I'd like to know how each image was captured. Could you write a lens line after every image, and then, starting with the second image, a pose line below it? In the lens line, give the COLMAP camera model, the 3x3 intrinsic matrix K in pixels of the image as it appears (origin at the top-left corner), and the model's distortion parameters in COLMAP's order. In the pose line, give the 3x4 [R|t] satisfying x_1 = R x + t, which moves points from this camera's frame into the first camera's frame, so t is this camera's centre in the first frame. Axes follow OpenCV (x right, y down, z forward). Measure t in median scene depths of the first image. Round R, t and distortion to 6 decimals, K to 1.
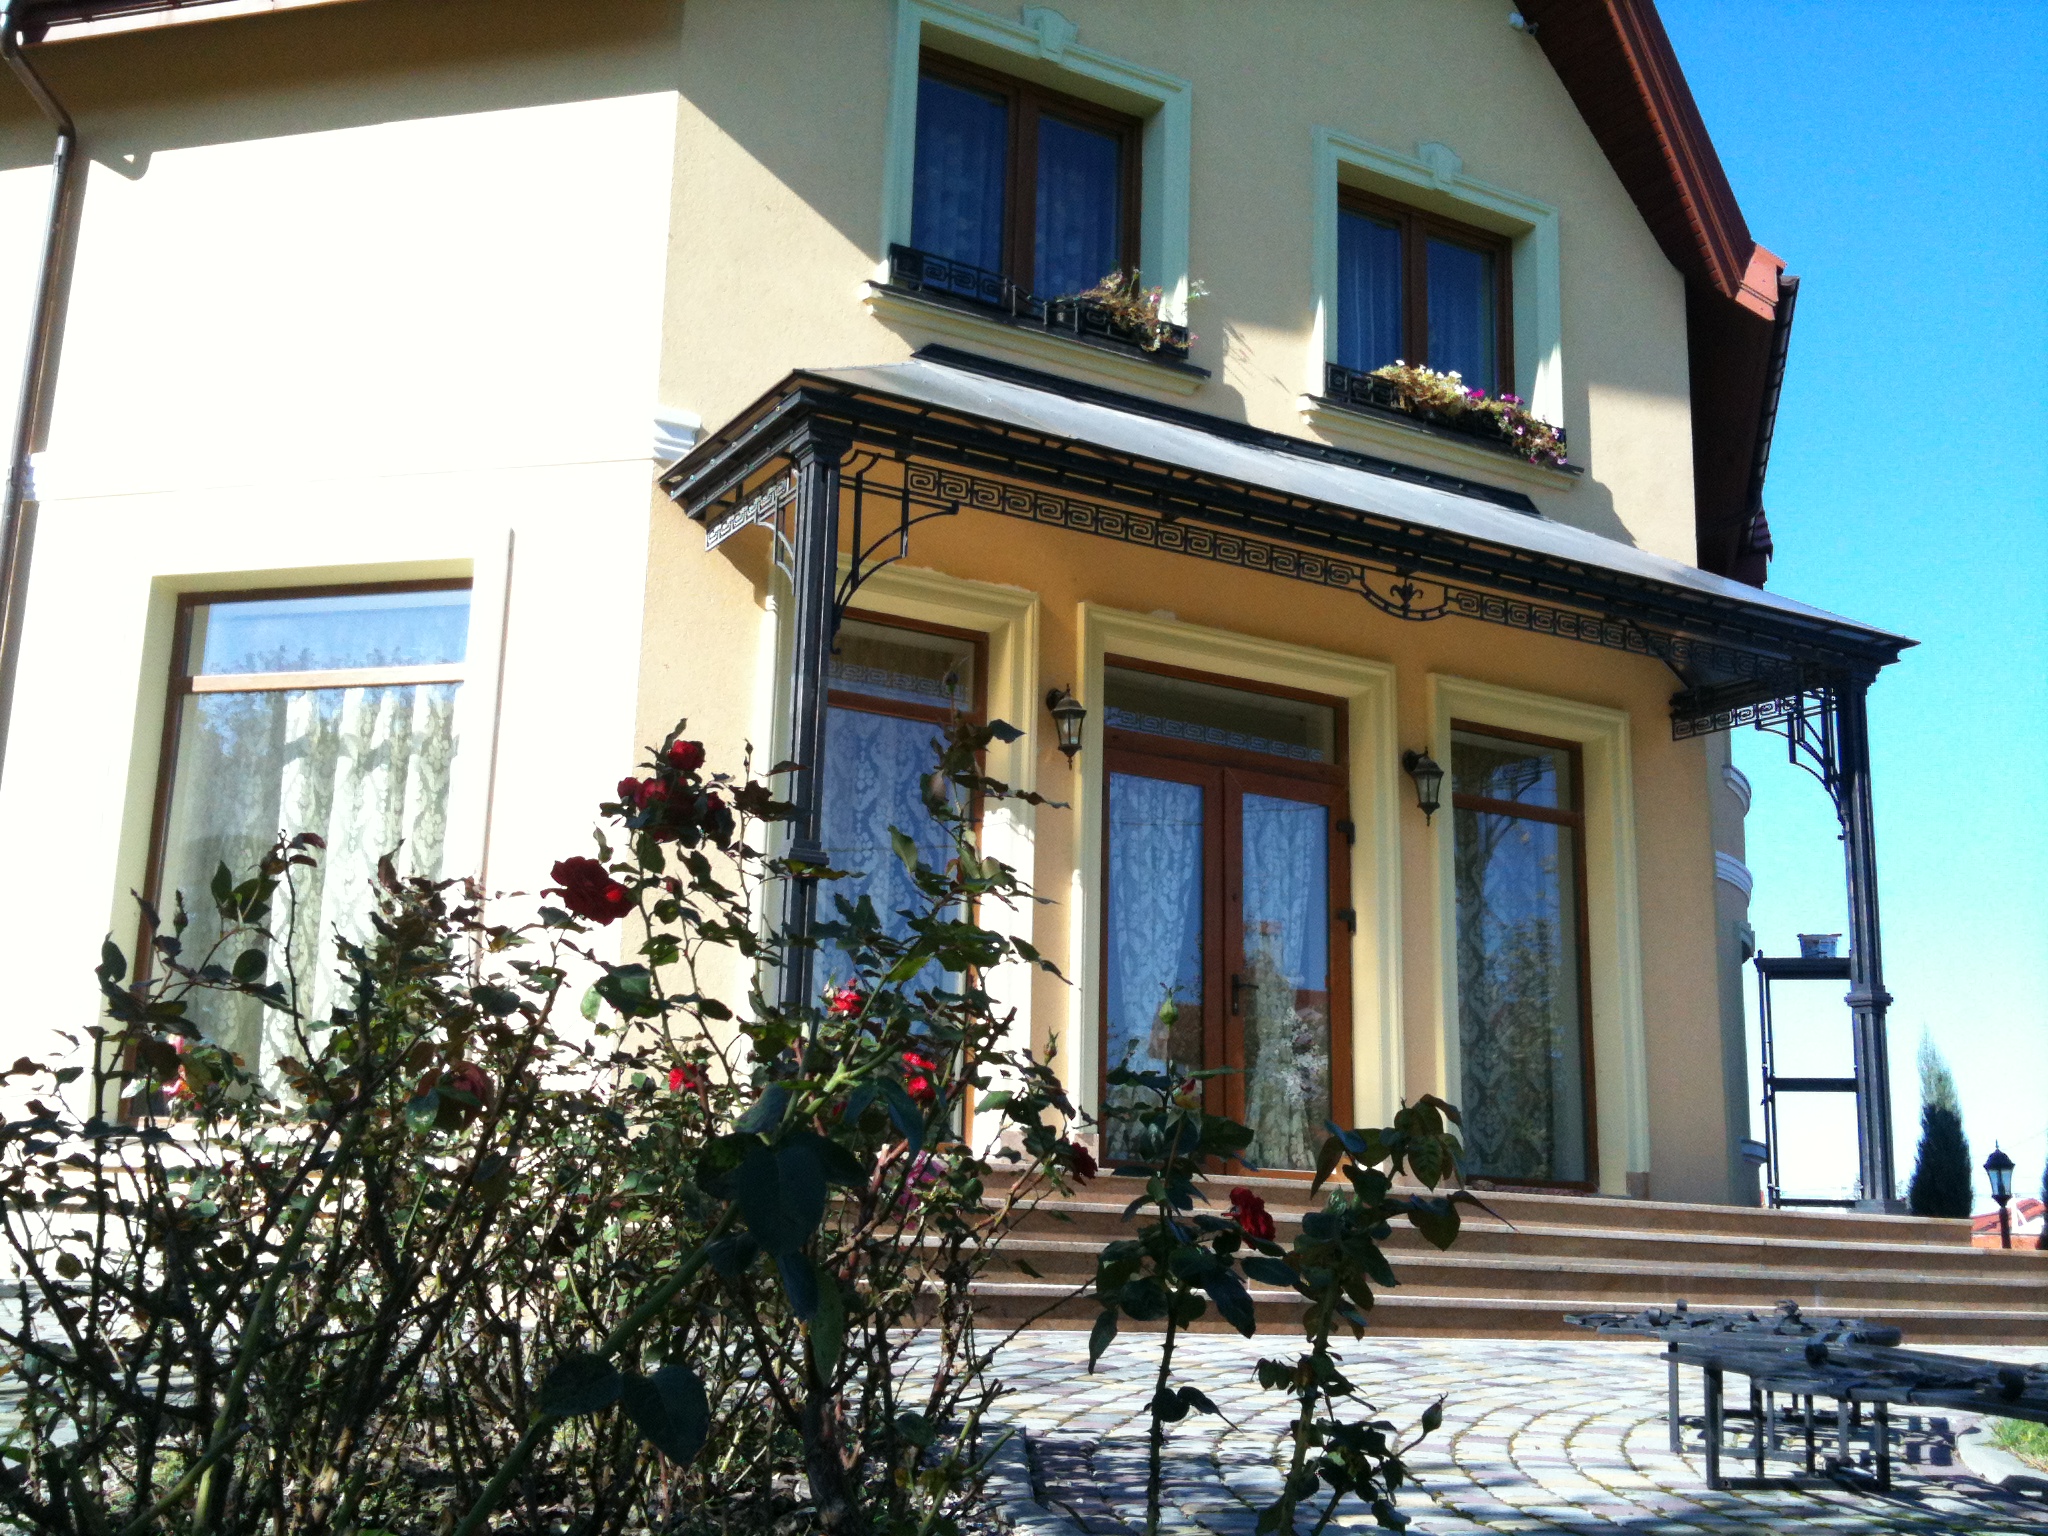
lens RADIAL K [[2191.4, 0, 1019.7], [0, 2191.4, 746.4], [0, 0, 1]] dist [0.003752, -0.054629]
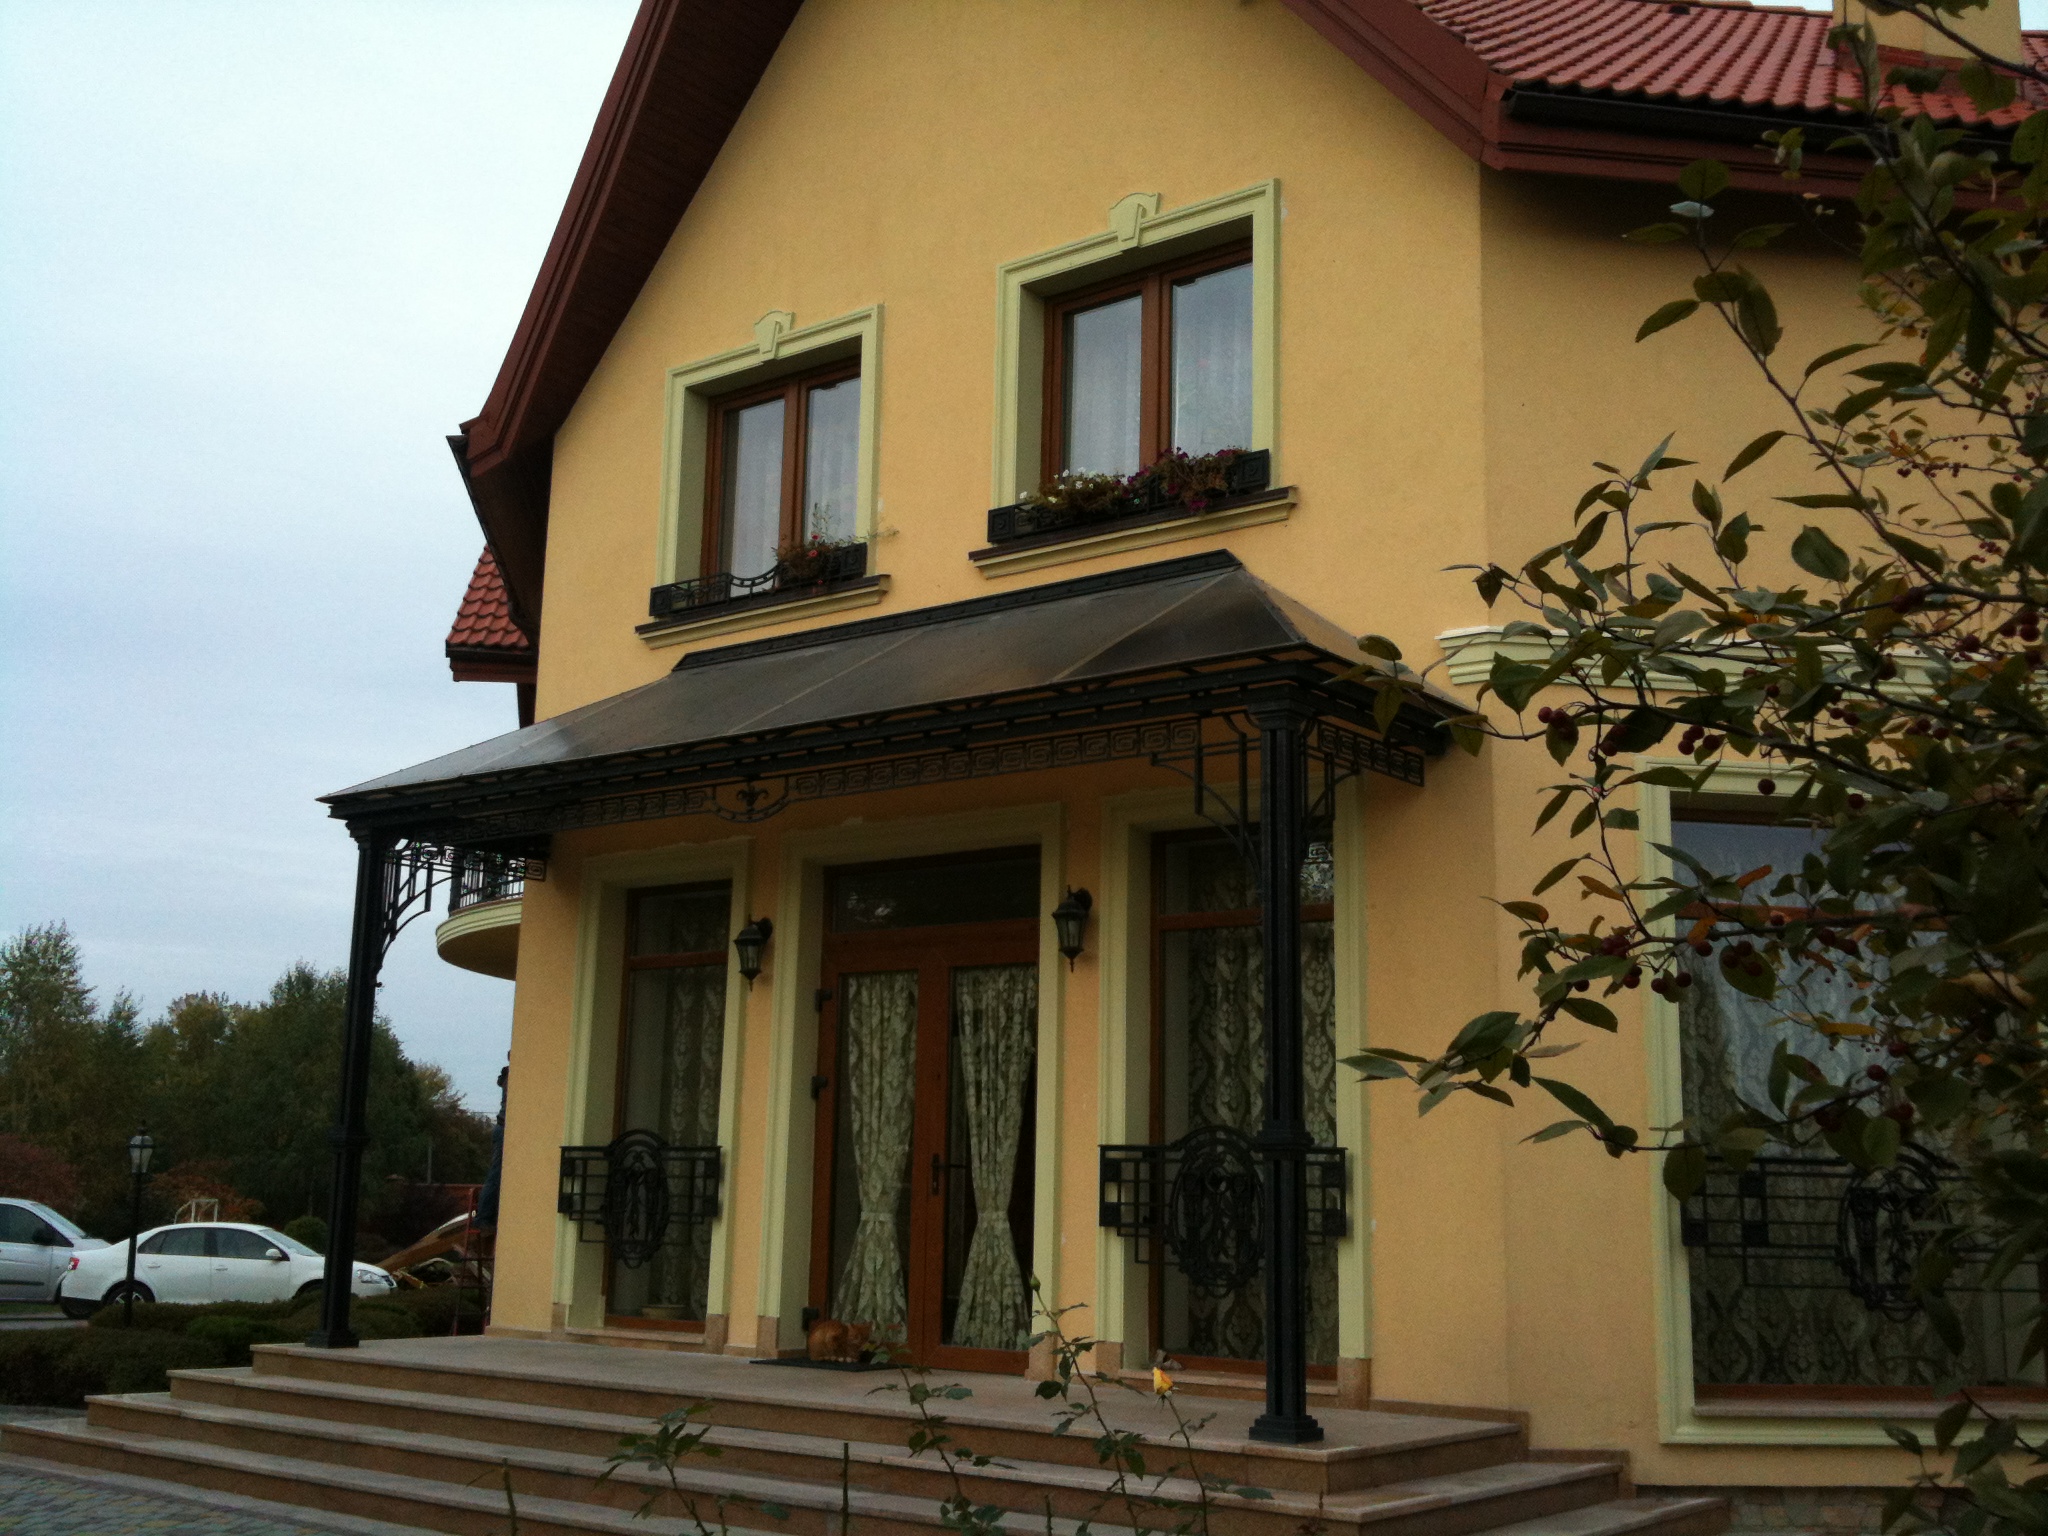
lens RADIAL K [[2151.4, 0, 1024.0], [0, 2151.4, 768.0], [0, 0, 1]] dist [0.162666, -0.409500]
pose [[0.366943, -0.212095, -0.905742, 1.071456], [0.209363, 0.967511, -0.141740, 0.082474], [0.906377, -0.137619, 0.399426, 0.665035]]
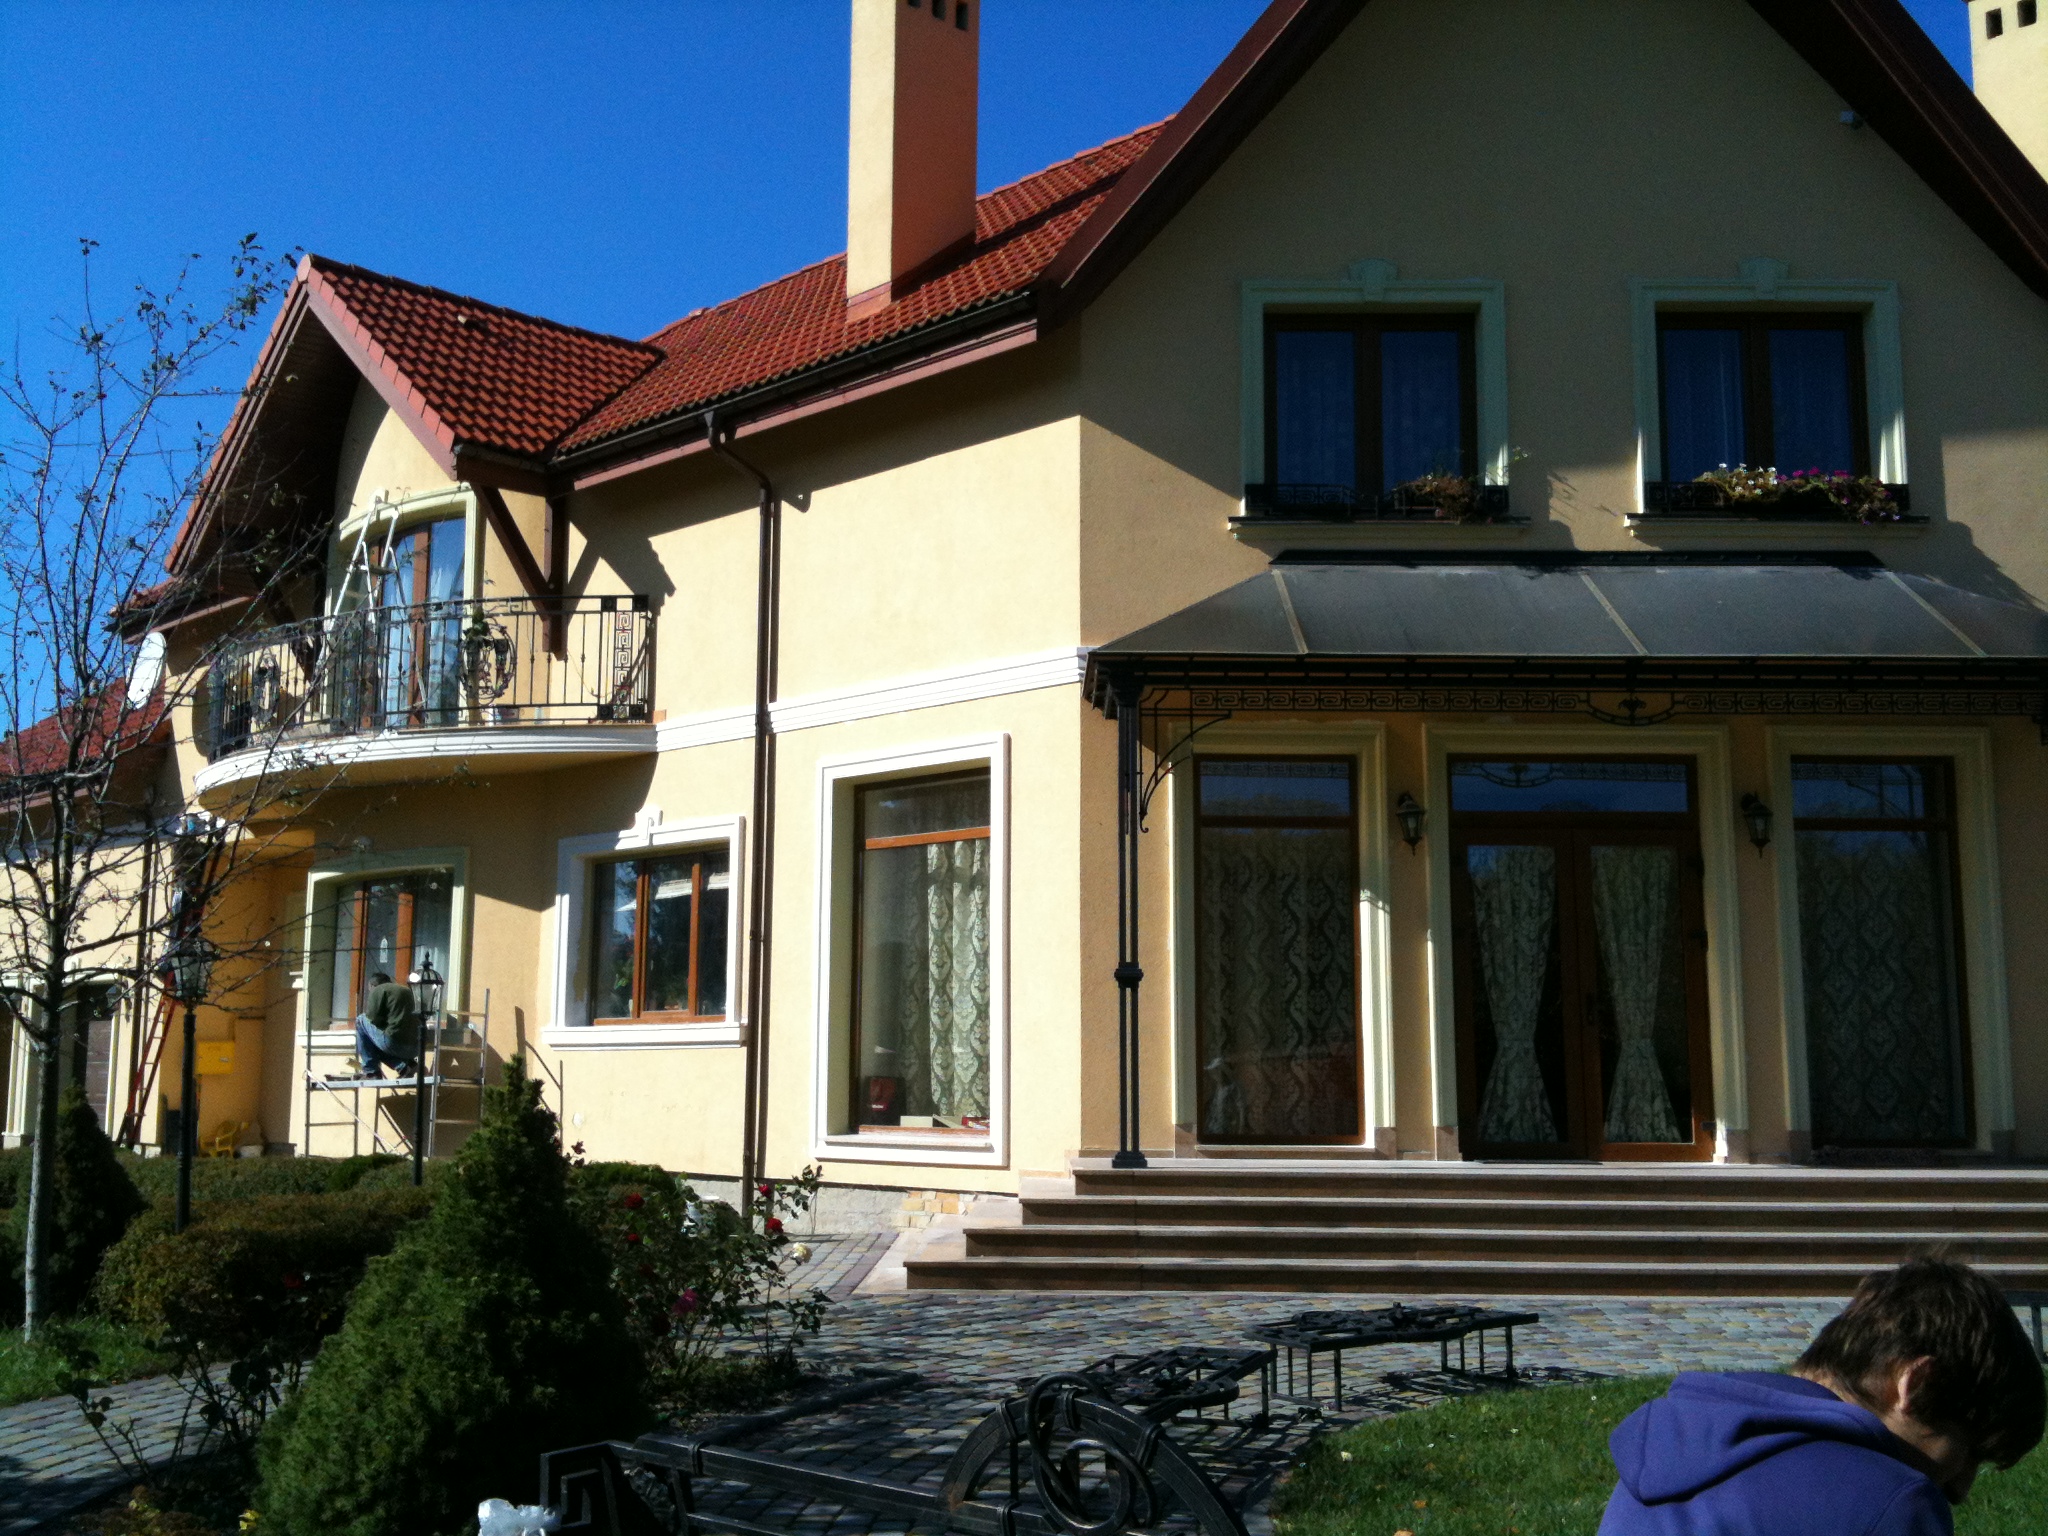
lens RADIAL K [[2151.4, 0, 1024.0], [0, 2151.4, 768.0], [0, 0, 1]] dist [0.162666, -0.409500]
pose [[0.860694, -0.095415, -0.500102, 0.465832], [0.136037, 0.989667, 0.045307, -0.129612], [0.490612, -0.107028, 0.864780, -0.250324]]
